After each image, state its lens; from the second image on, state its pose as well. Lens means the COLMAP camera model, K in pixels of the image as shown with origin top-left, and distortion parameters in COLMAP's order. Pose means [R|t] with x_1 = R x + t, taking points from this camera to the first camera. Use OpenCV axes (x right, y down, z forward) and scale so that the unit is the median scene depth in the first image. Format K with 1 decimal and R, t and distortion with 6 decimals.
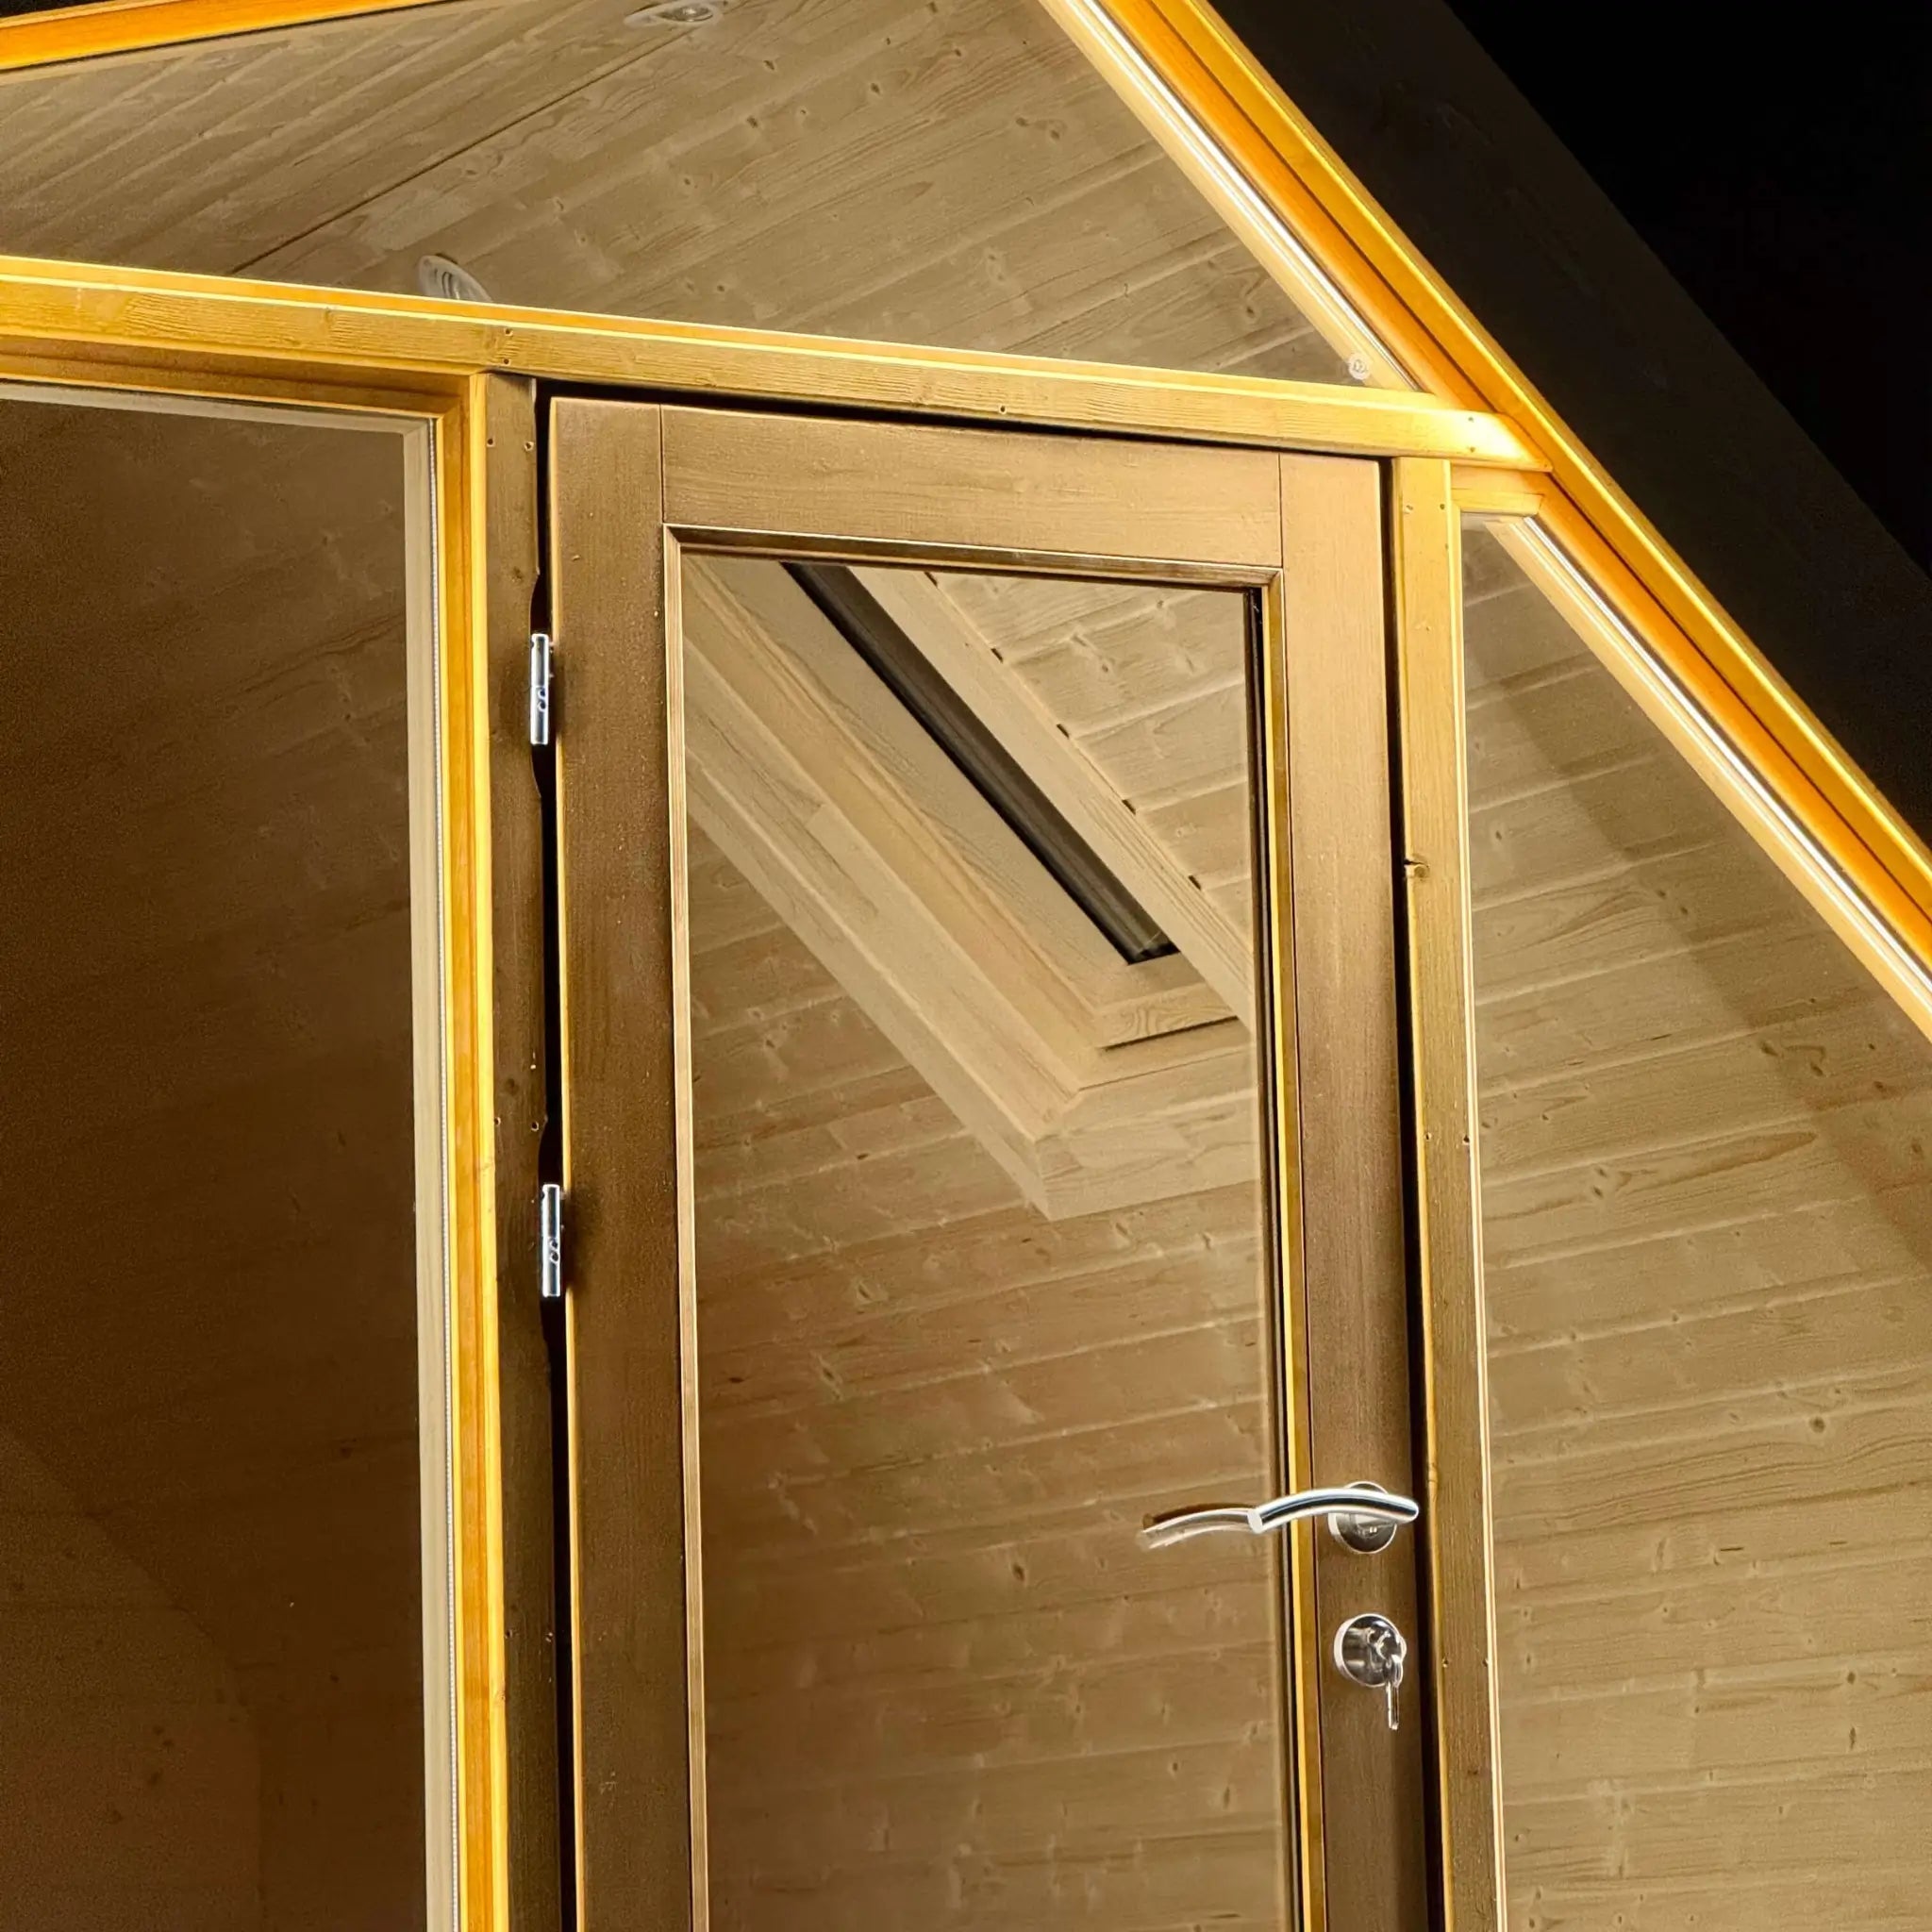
lens RADIAL K [[9009.1, 0, 971.1], [0, 9009.1, 977.0], [0, 0, 1]] dist [0.251258, 0.000000]
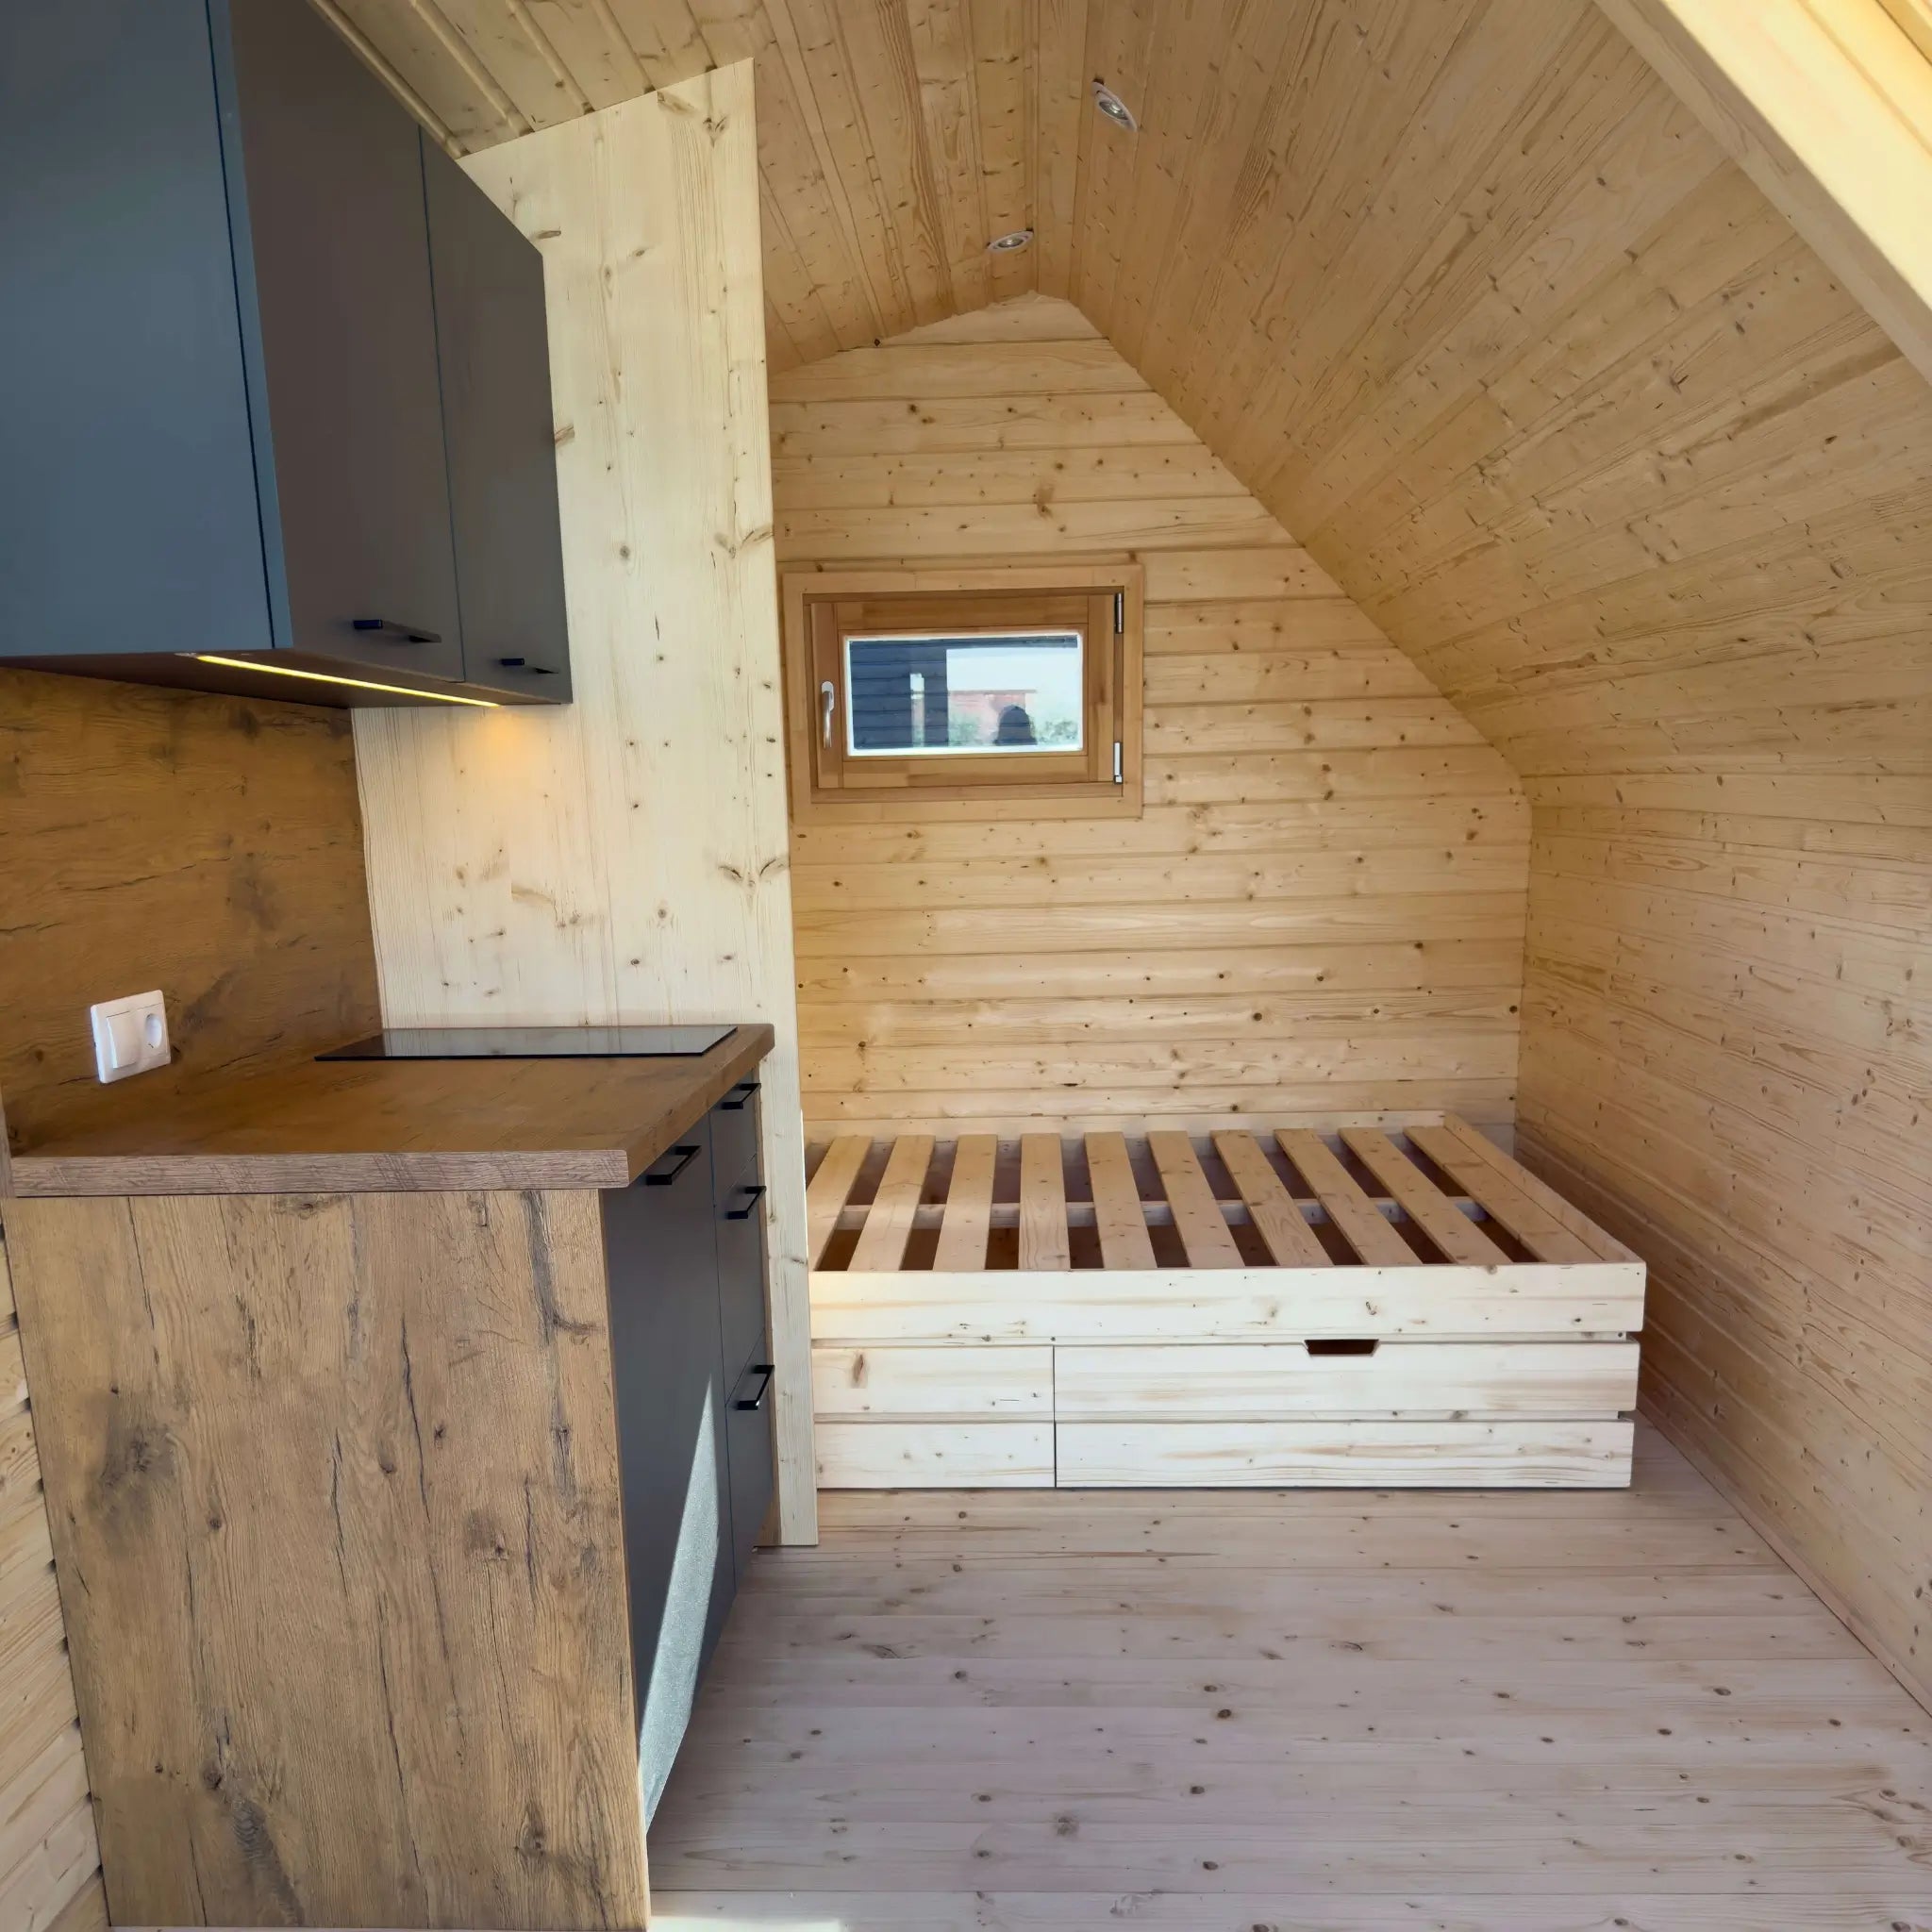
lens RADIAL K [[1828.8, 0, 957.5], [0, 1828.8, 1218.5], [0, 0, 1]] dist [0.009077, 0.000000]
pose [[0.875889, 0.112358, -0.469249, 0.010966], [0.071055, 0.931872, 0.355759, 0.025011], [0.477253, -0.344948, 0.808233, 0.878295]]
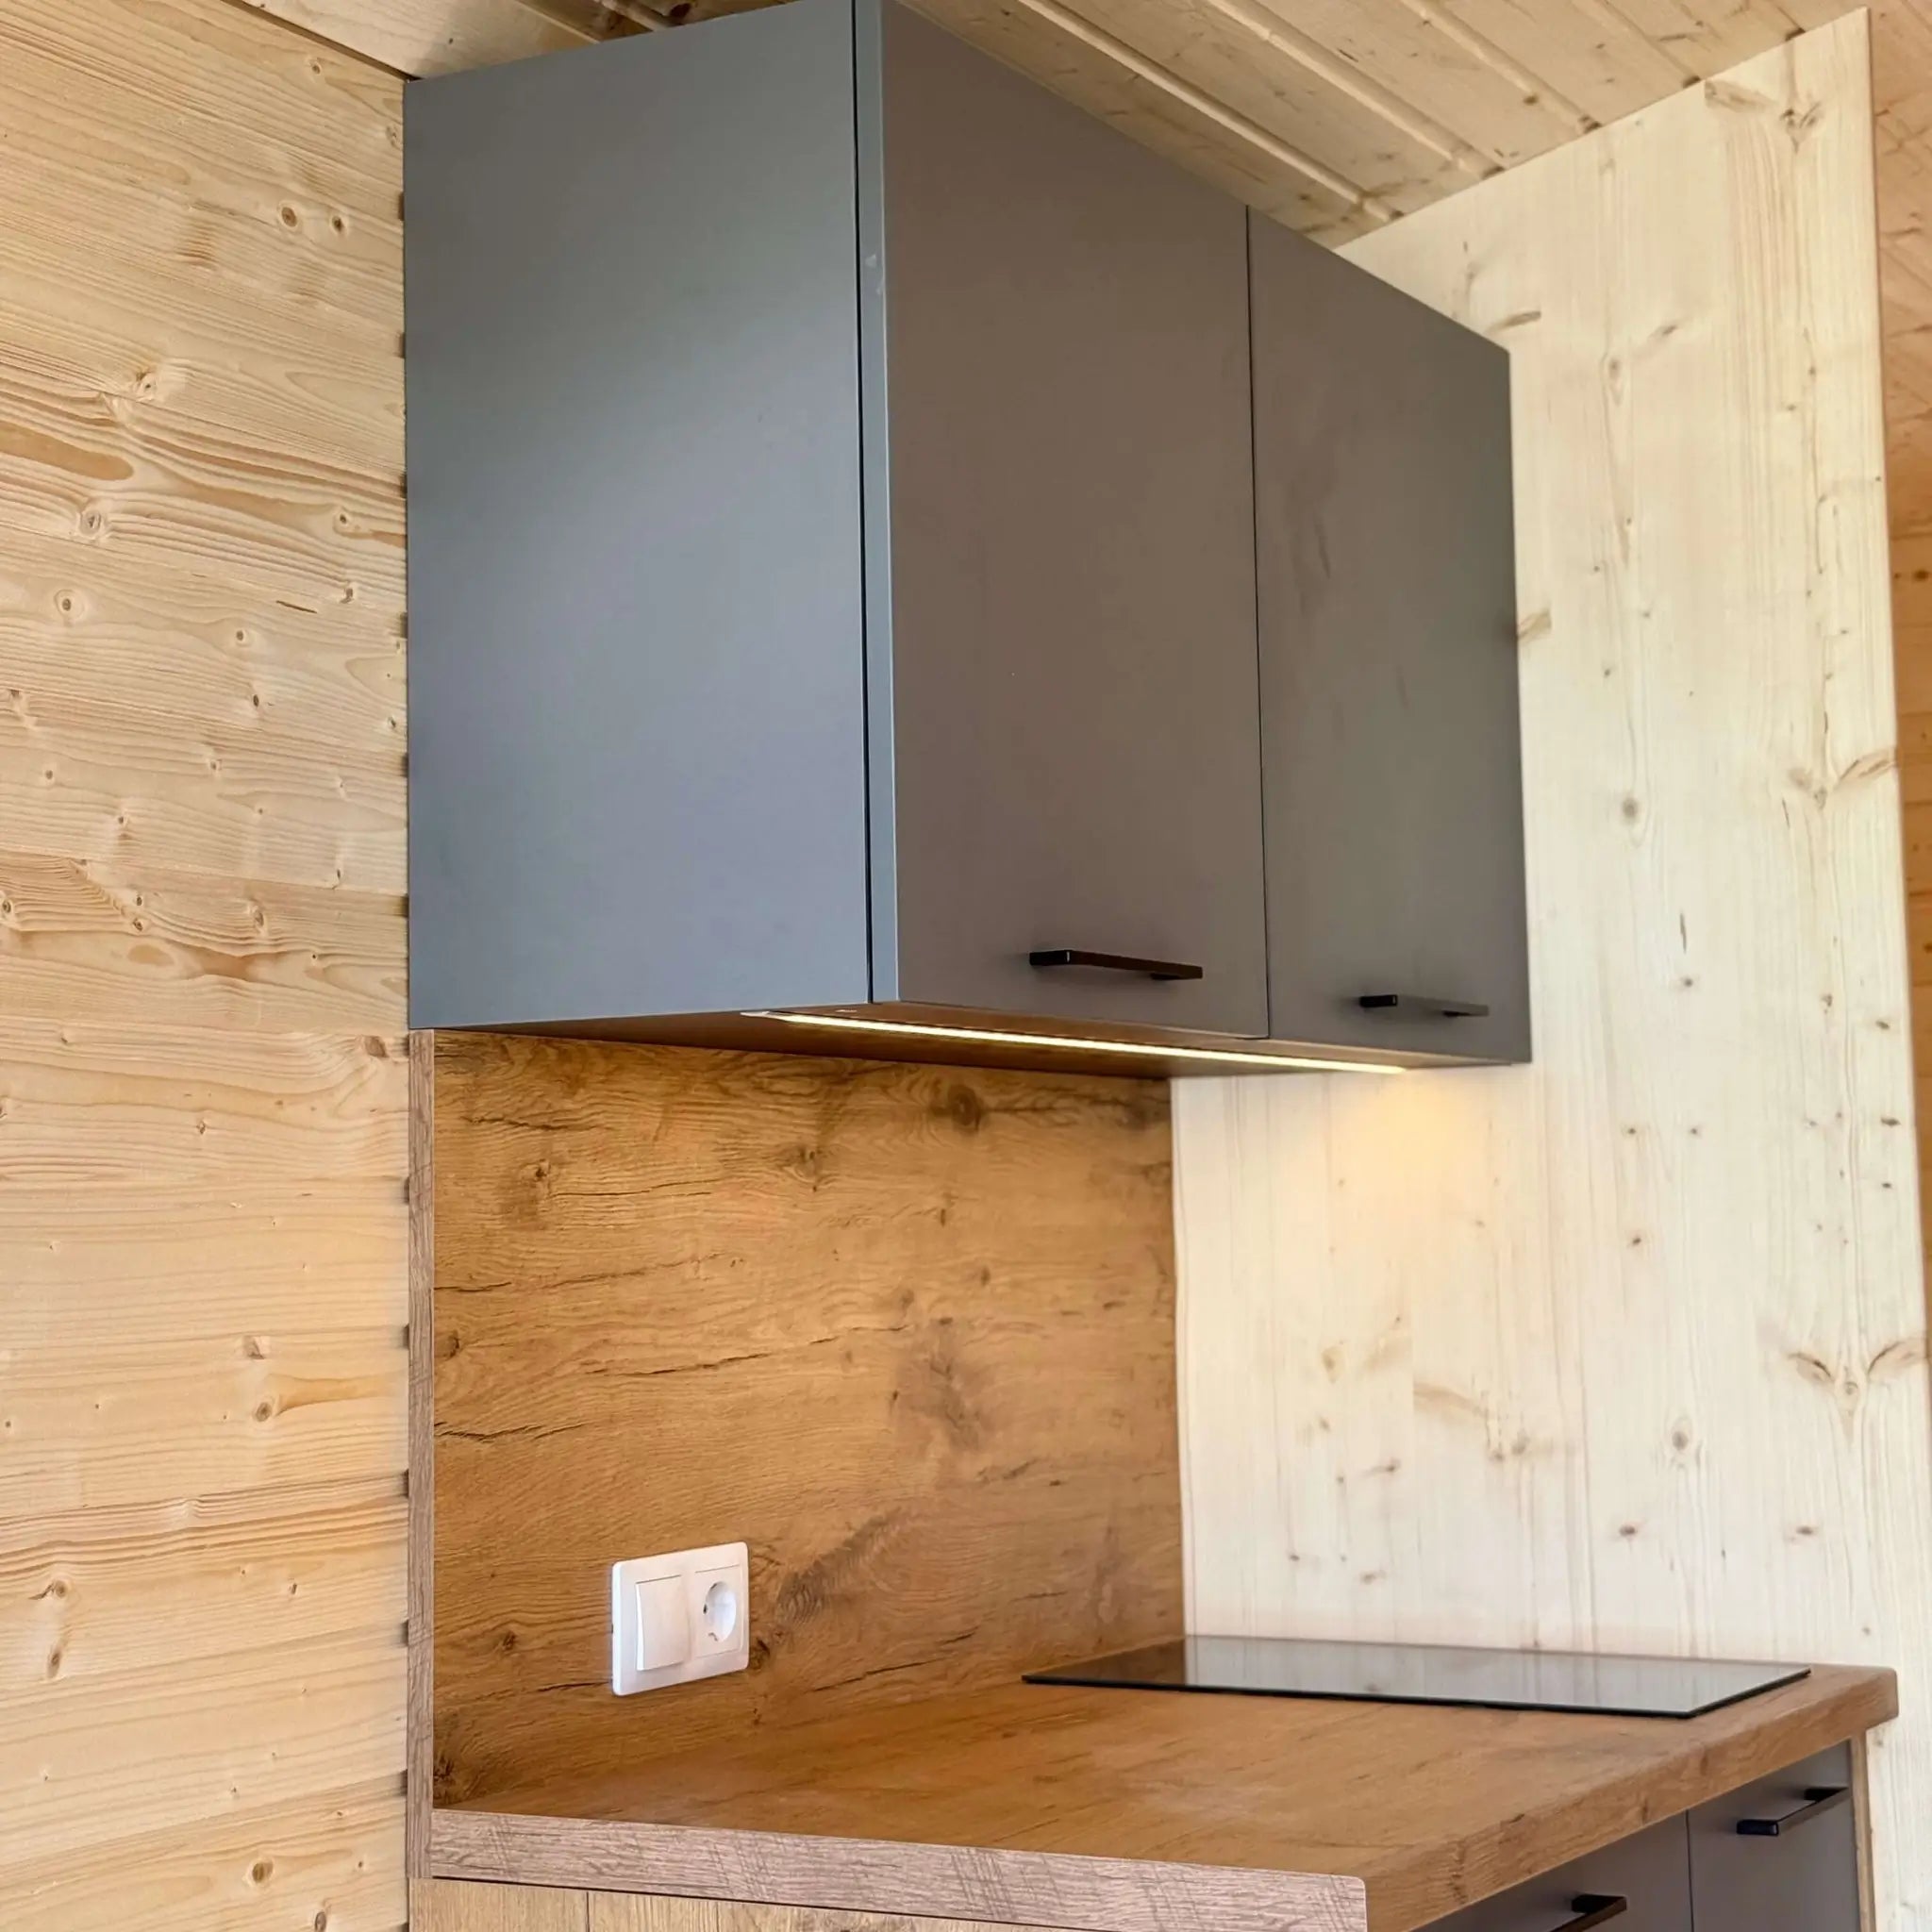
lens RADIAL K [[3598.3, 0, 980.5], [0, 3598.3, 879.6], [0, 0, 1]] dist [0.139177, 0.000000]
pose [[0.560589, -0.070449, -0.825092, 0.061474], [0.123501, 0.992344, -0.000819, 0.025774], [0.818833, -0.101441, 0.564998, 0.894512]]
